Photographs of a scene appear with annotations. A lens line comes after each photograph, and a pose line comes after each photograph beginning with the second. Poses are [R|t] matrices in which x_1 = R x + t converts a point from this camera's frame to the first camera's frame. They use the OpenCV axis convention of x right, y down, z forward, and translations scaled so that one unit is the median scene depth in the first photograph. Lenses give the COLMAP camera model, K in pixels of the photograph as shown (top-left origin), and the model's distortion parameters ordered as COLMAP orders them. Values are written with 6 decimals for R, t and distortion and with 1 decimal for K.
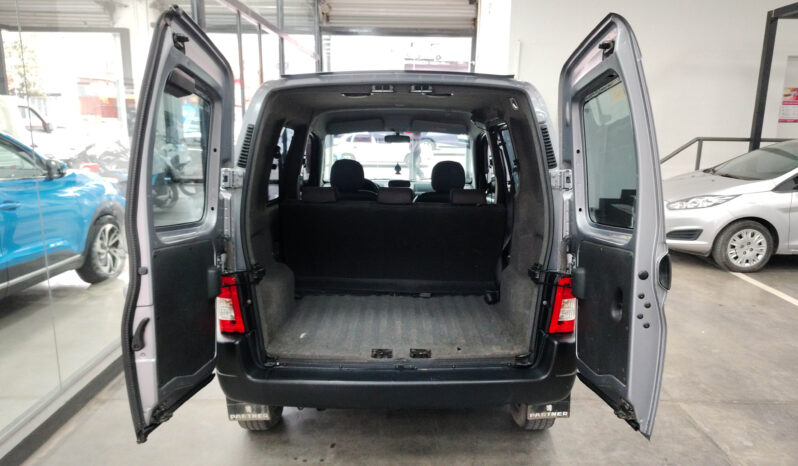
lens RADIAL K [[574.8, 0, 401.3], [0, 574.8, 229.6], [0, 0, 1]] dist [-0.001443, 0.004120]
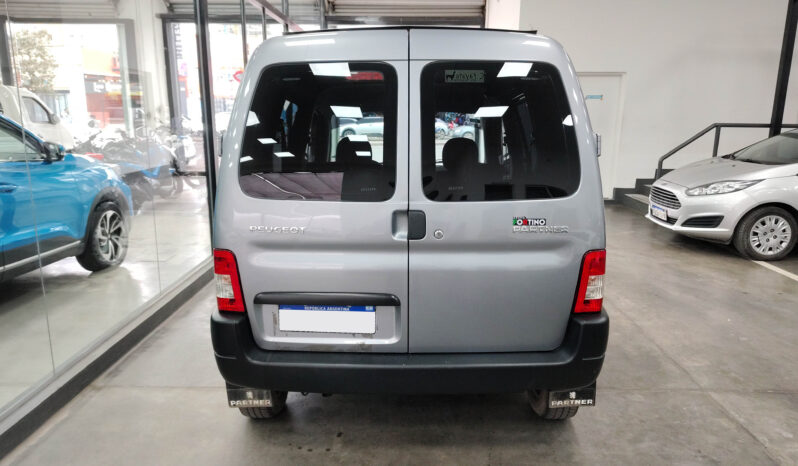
lens RADIAL K [[574.8, 0, 396.8], [0, 574.8, 231.1], [0, 0, 1]] dist [-0.001443, 0.004120]
pose [[0.999826, -0.001700, -0.018570, -0.004811], [0.001864, 0.999959, 0.008822, 0.020815], [0.018554, -0.008855, 0.999789, 0.039768]]
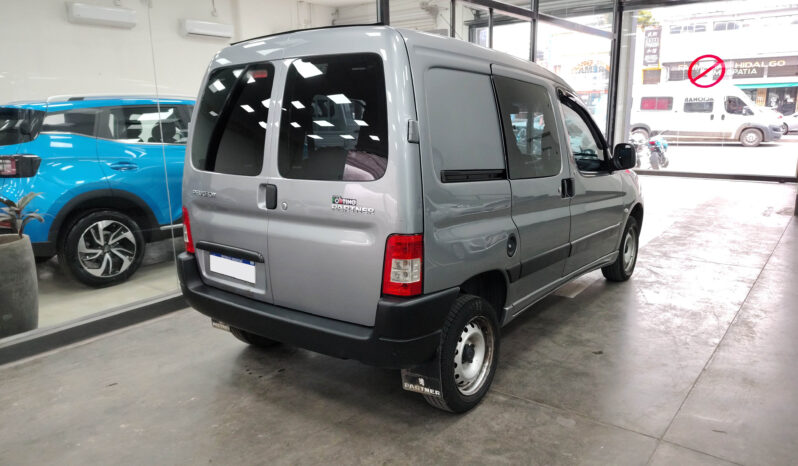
lens RADIAL K [[574.8, 0, 395.7], [0, 574.8, 236.7], [0, 0, 1]] dist [-0.001443, 0.004120]
pose [[0.796335, 0.103467, -0.595941, 0.425186], [-0.091548, 0.994528, 0.050338, 0.019149], [0.597888, 0.014471, 0.801449, 0.127841]]
